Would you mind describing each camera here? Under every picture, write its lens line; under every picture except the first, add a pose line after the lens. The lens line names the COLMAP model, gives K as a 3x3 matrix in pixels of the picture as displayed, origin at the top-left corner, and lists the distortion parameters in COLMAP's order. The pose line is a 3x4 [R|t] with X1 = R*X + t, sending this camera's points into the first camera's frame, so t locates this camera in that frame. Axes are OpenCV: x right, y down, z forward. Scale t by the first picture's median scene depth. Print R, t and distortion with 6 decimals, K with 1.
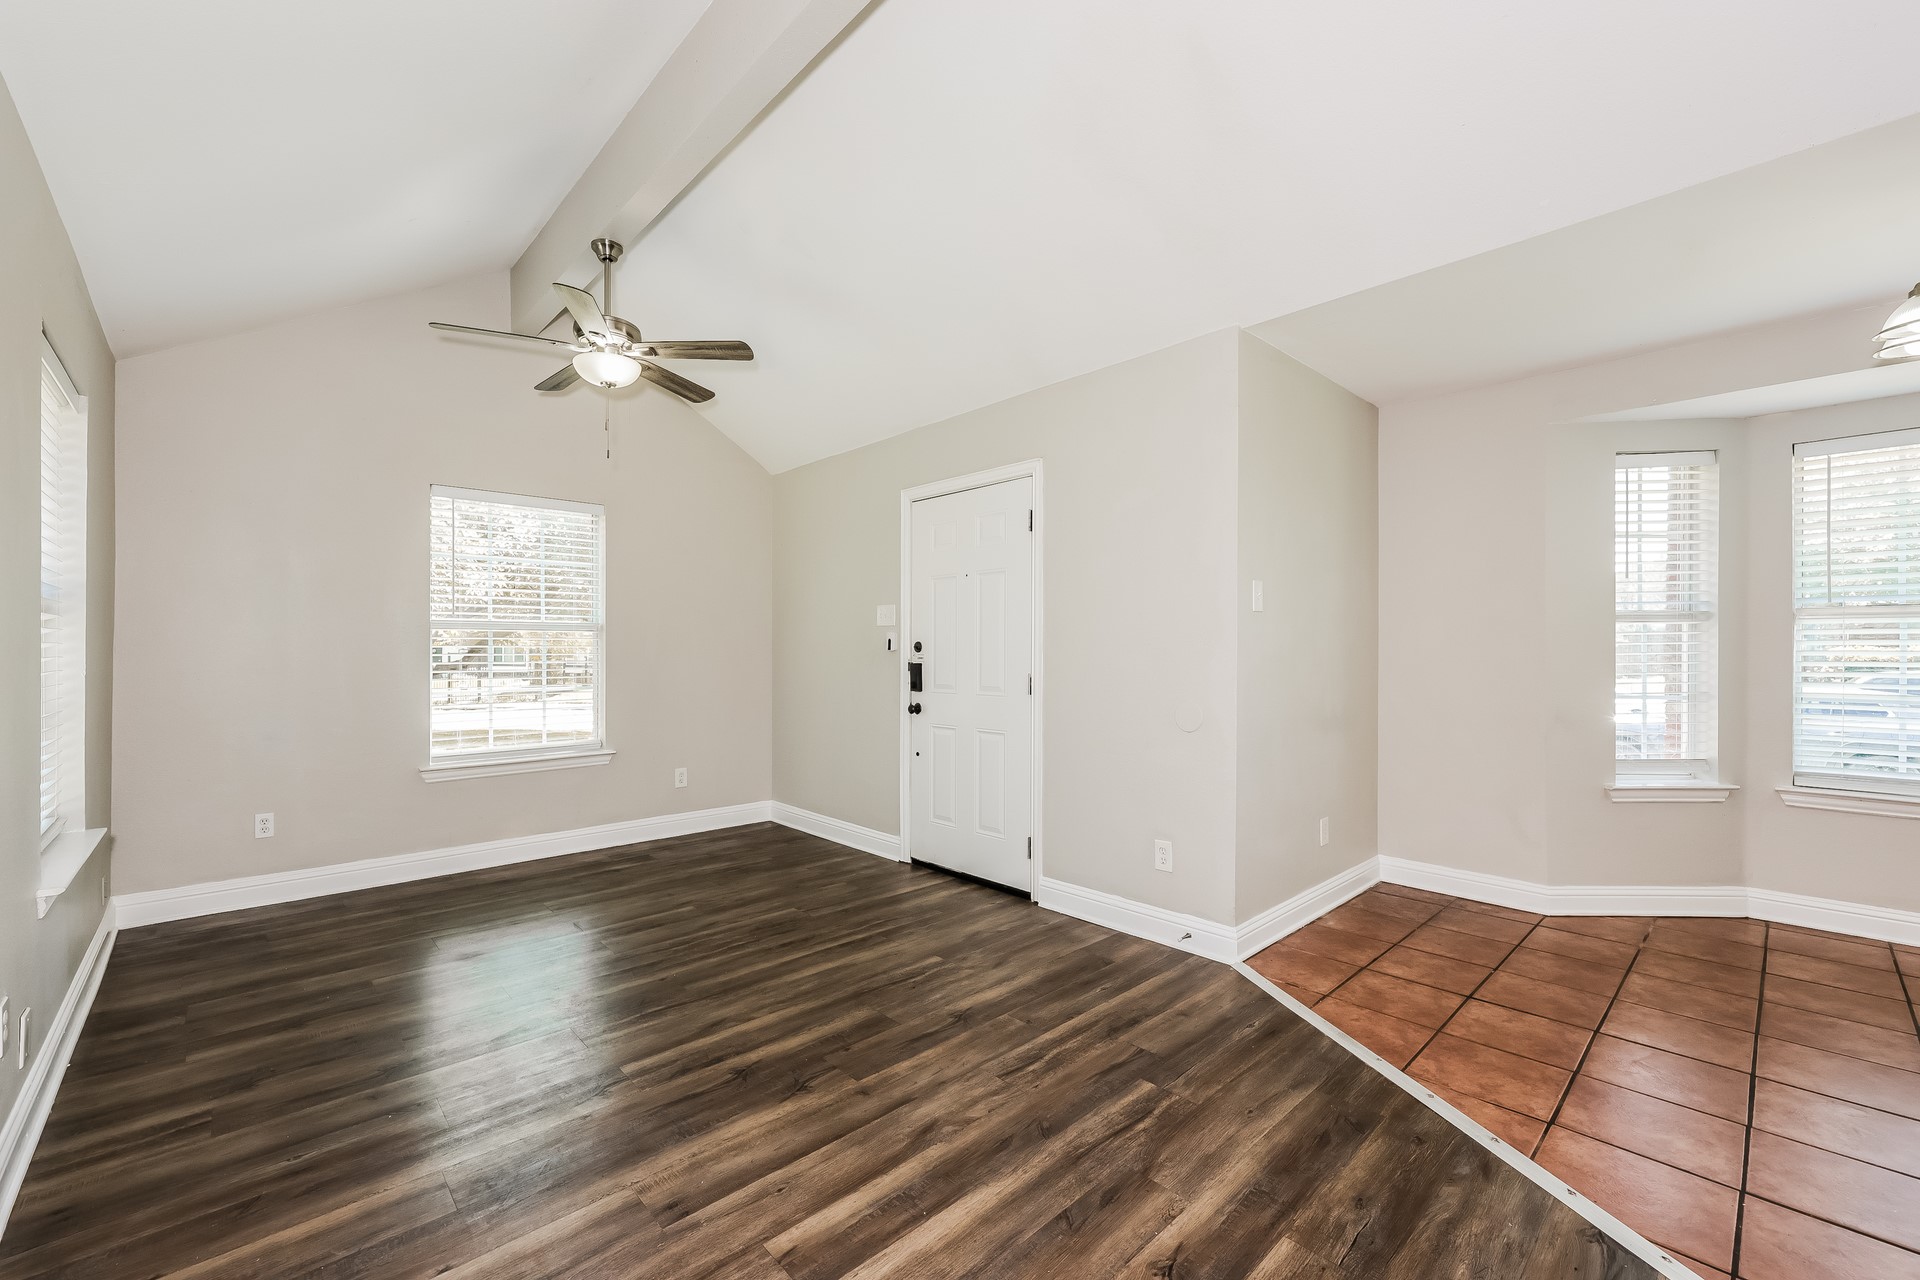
lens RADIAL K [[782.7, 0, 967.5], [0, 782.7, 641.2], [0, 0, 1]] dist [0.001331, 0.000848]
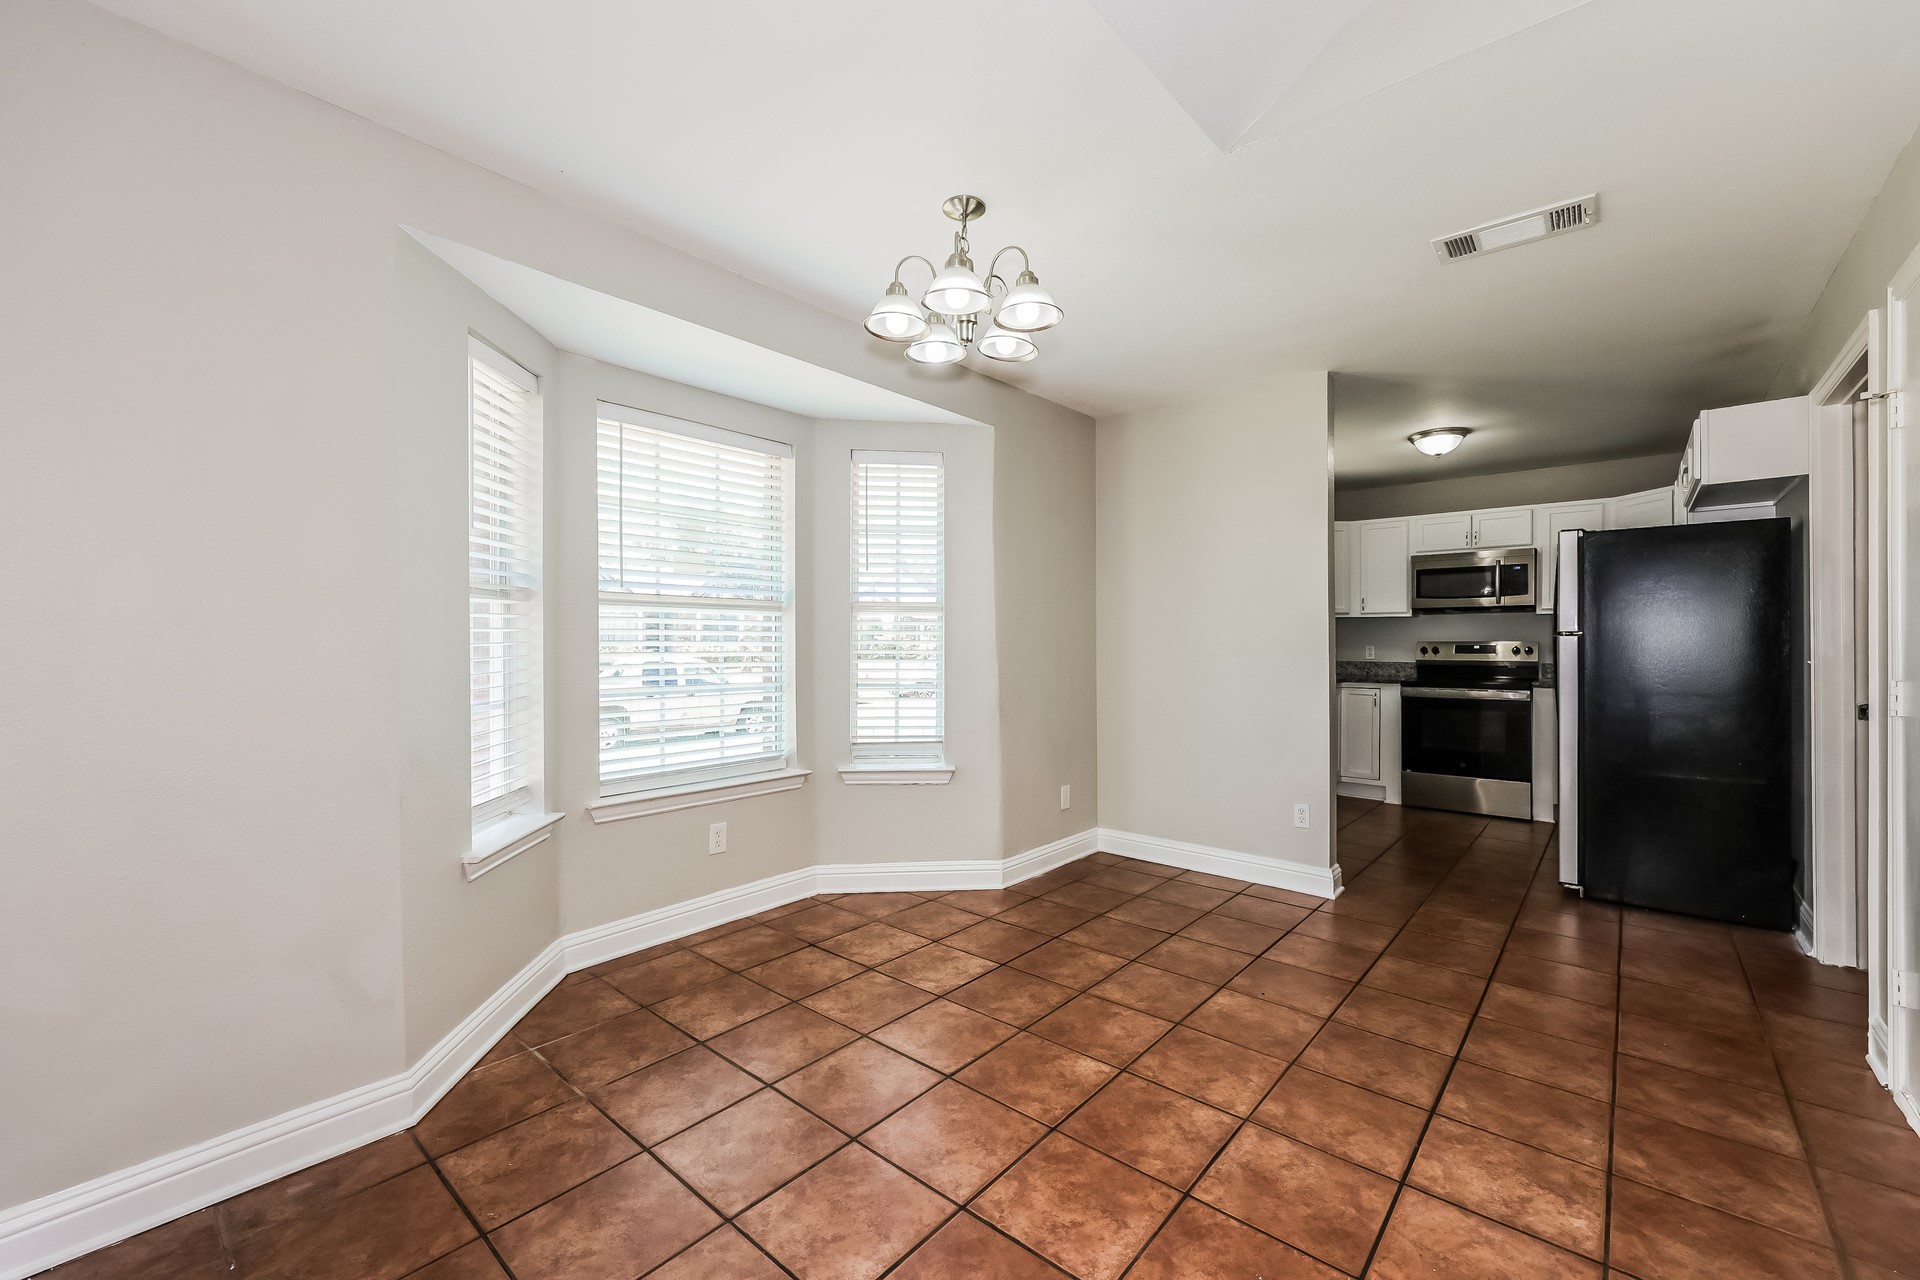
lens RADIAL K [[782.7, 0, 956.6], [0, 782.7, 645.5], [0, 0, 1]] dist [0.001331, 0.000848]
pose [[-0.099724, -0.001424, 0.995014, 0.193751], [-0.010115, 0.999949, 0.000417, 0.014804], [-0.994964, -0.010023, -0.099734, 0.803455]]
